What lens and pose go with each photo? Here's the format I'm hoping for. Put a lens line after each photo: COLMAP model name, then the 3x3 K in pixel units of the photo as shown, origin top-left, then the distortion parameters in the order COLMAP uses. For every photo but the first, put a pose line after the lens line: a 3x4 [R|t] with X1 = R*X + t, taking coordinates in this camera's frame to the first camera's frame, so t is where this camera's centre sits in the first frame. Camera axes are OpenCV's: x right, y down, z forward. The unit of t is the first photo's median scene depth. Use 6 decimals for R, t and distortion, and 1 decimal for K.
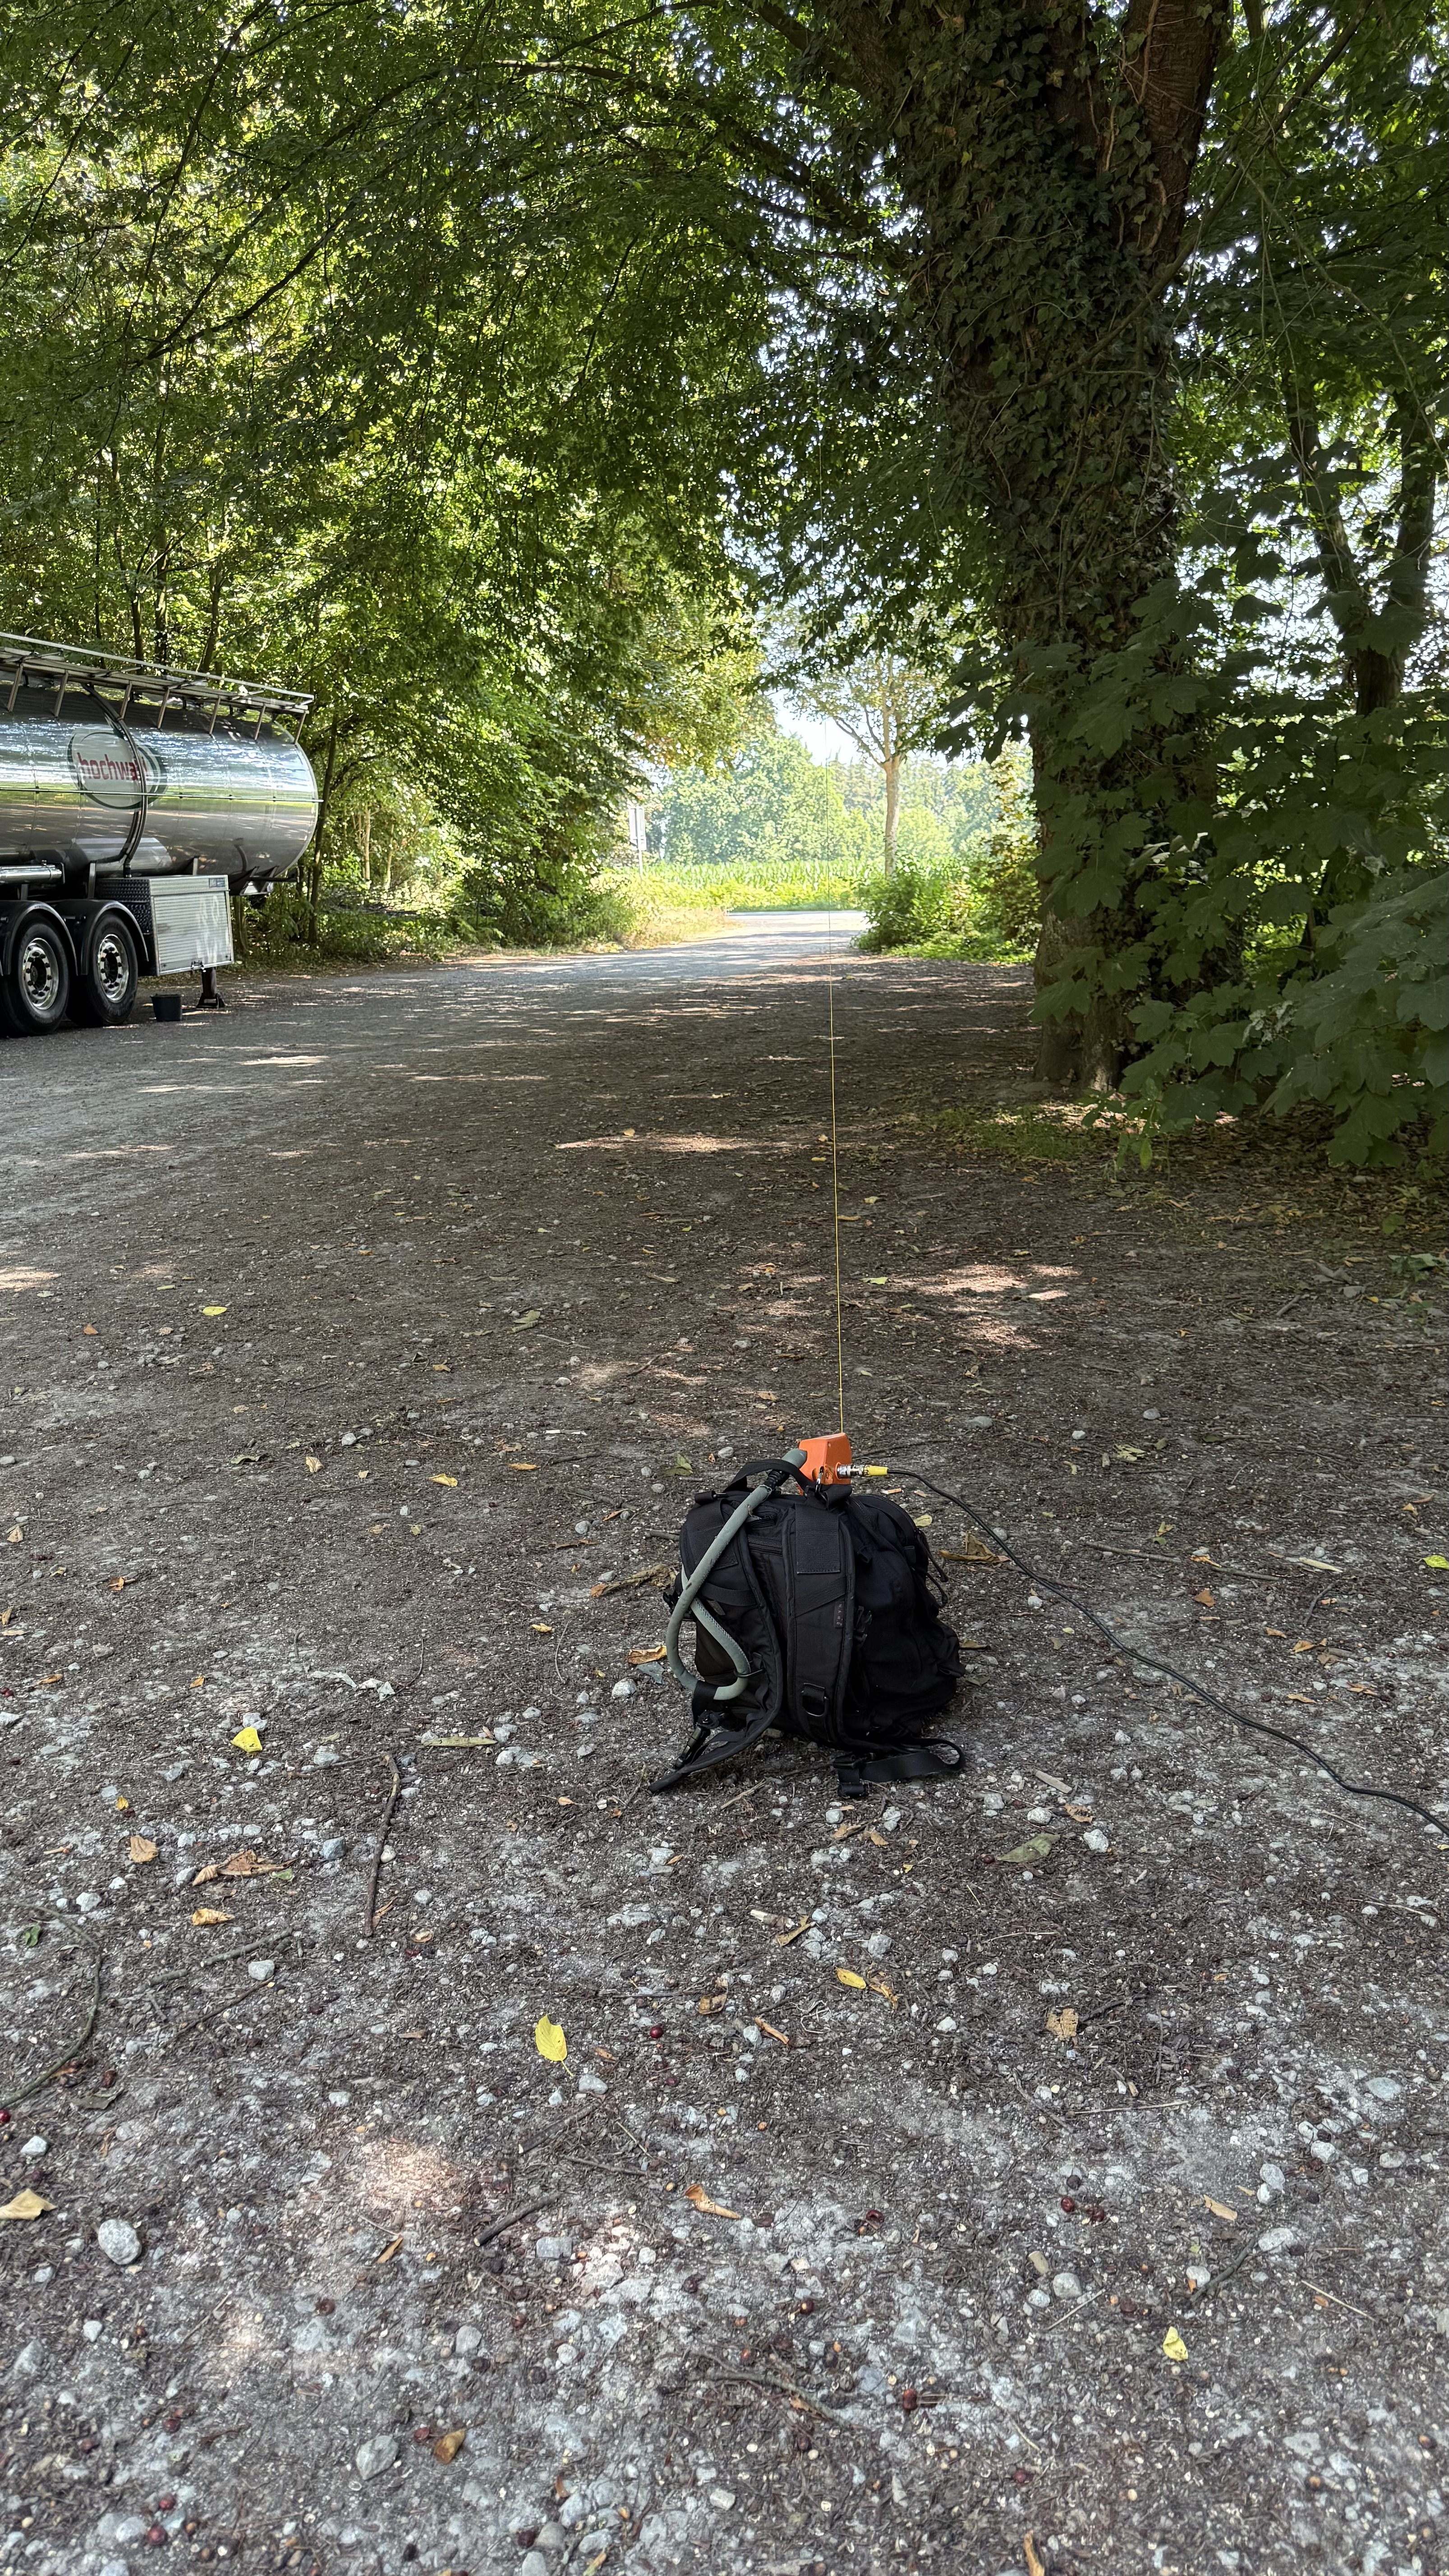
lens RADIAL K [[1853.9, 0, 739.7], [0, 1853.9, 1289.9], [0, 0, 1]] dist [0.085828, -0.102687]
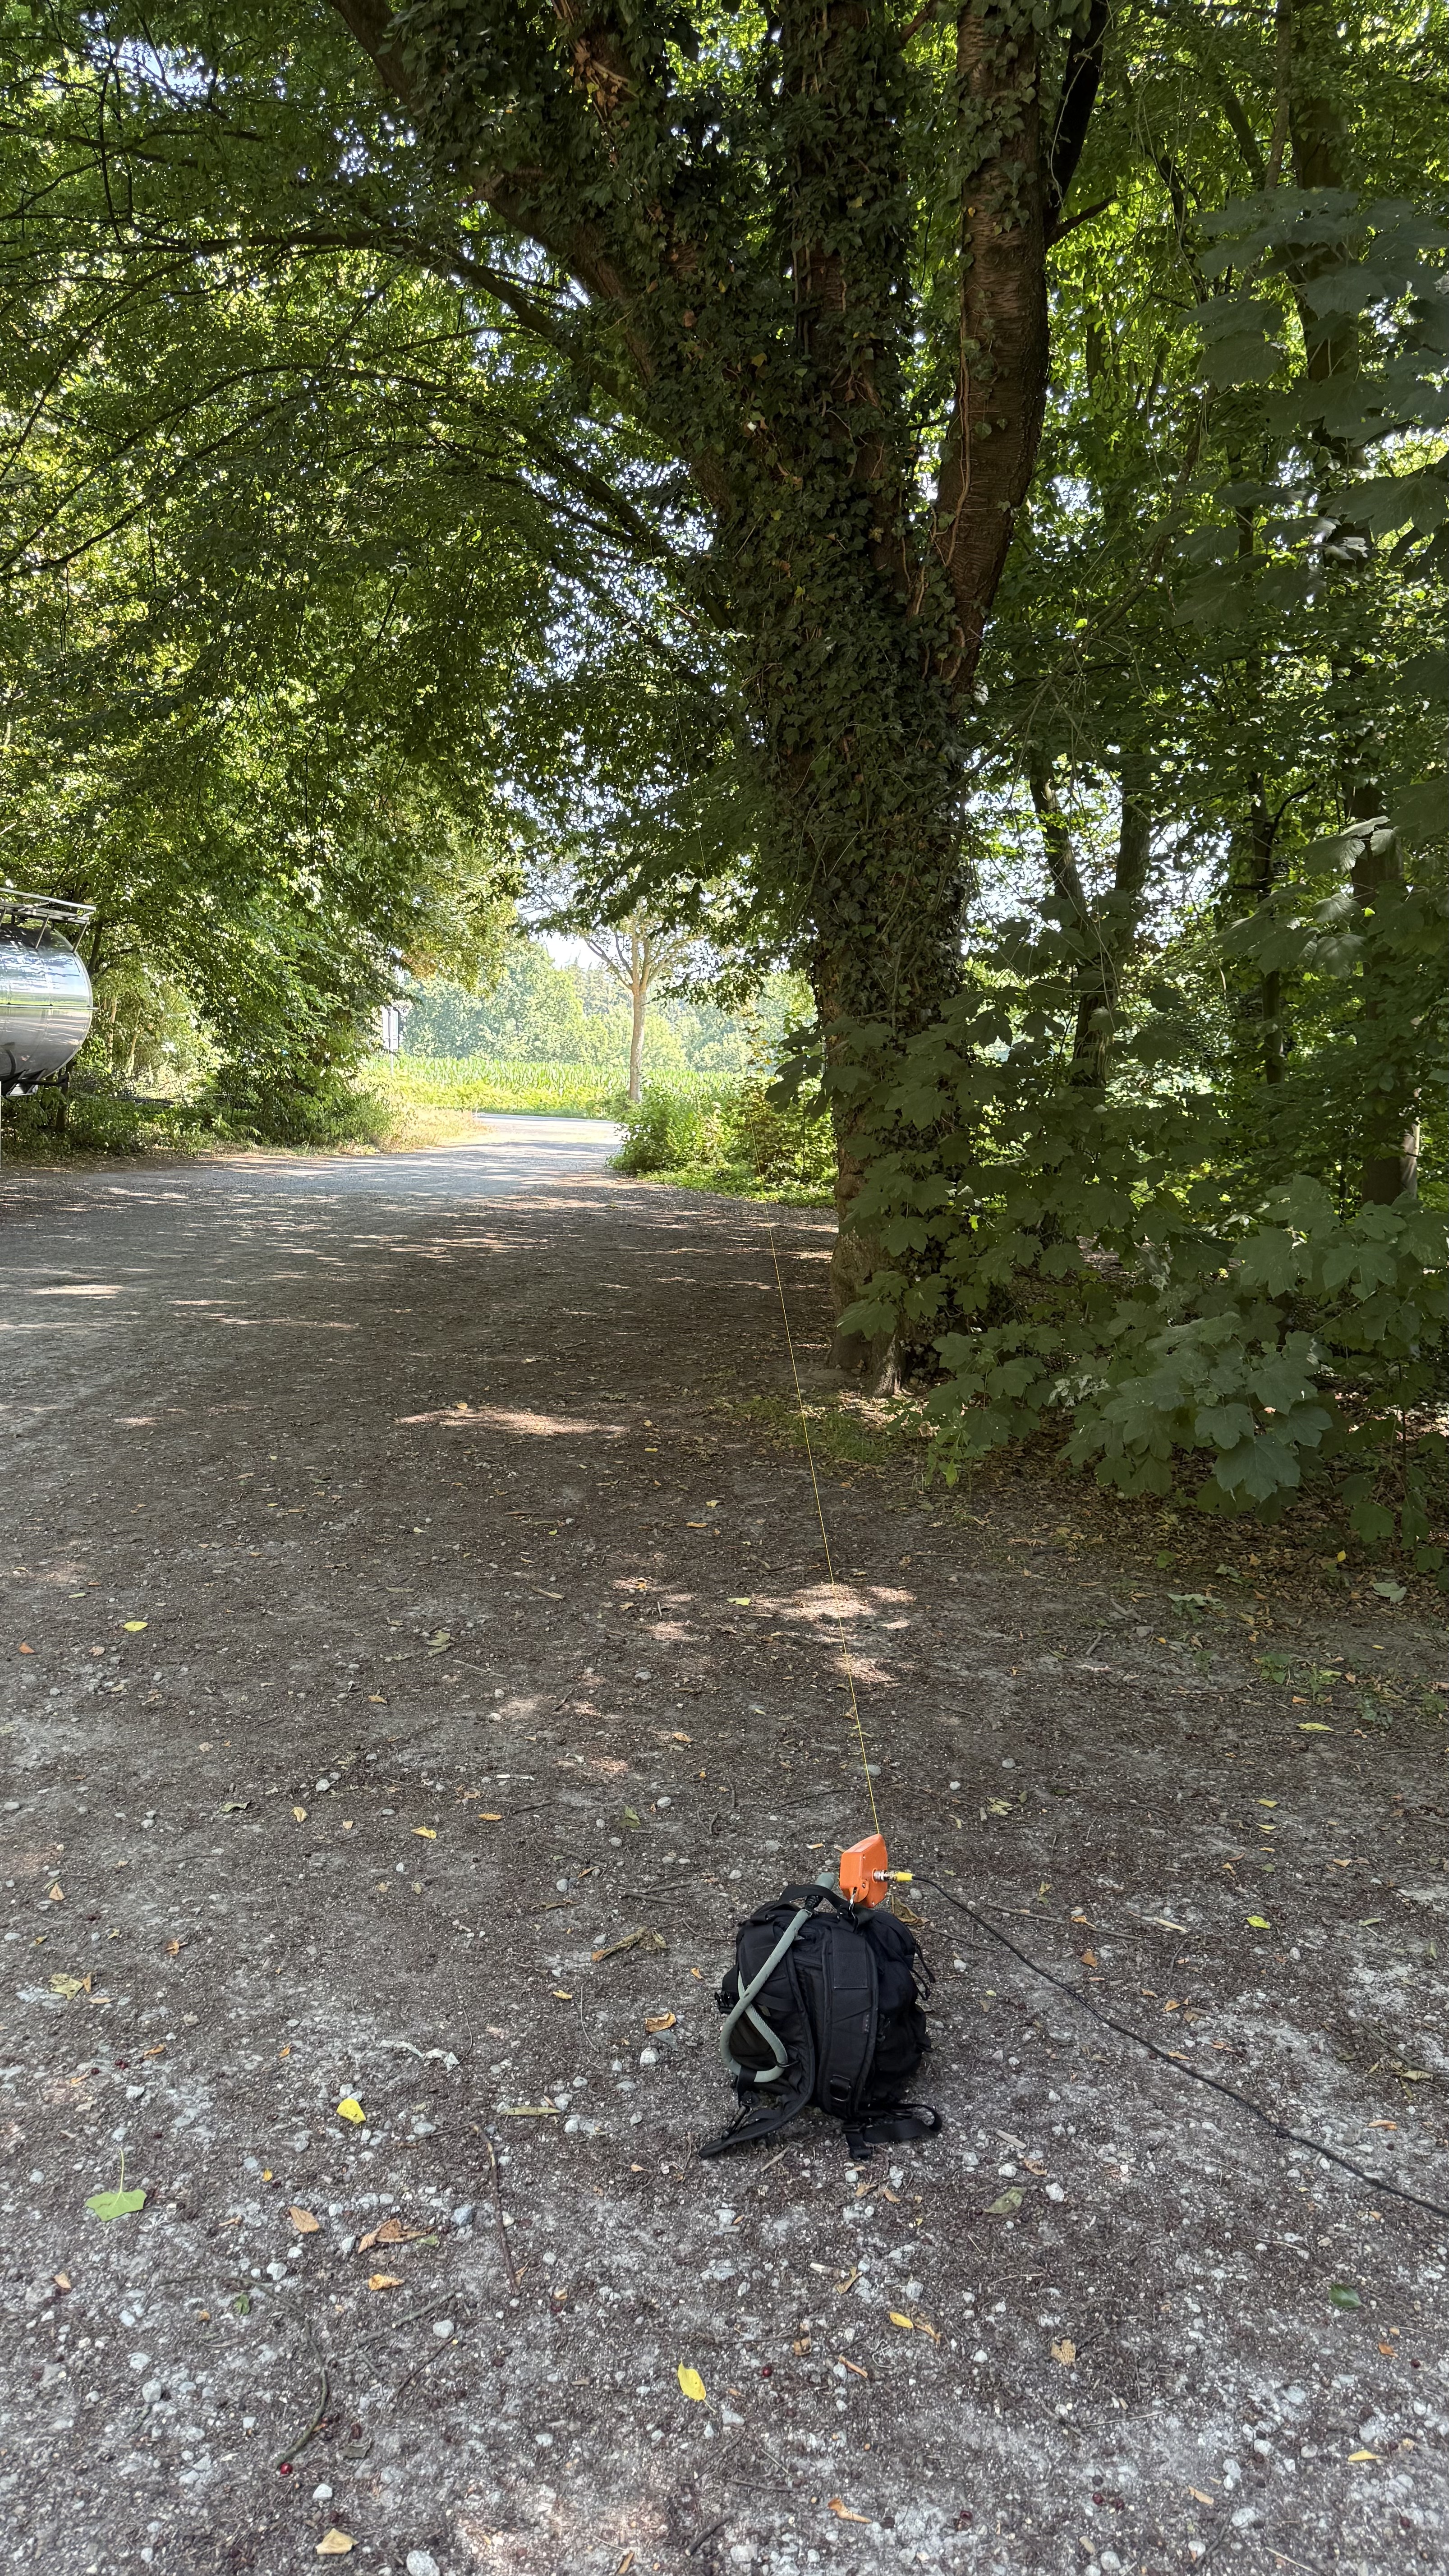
lens RADIAL K [[1853.9, 0, 725.1], [0, 1853.9, 1332.5], [0, 0, 1]] dist [0.085828, -0.102687]
pose [[0.987703, 0.034335, 0.152528, -0.193980], [-0.024652, 0.997585, -0.064930, -0.162177], [-0.154389, 0.060371, 0.986164, -0.230285]]
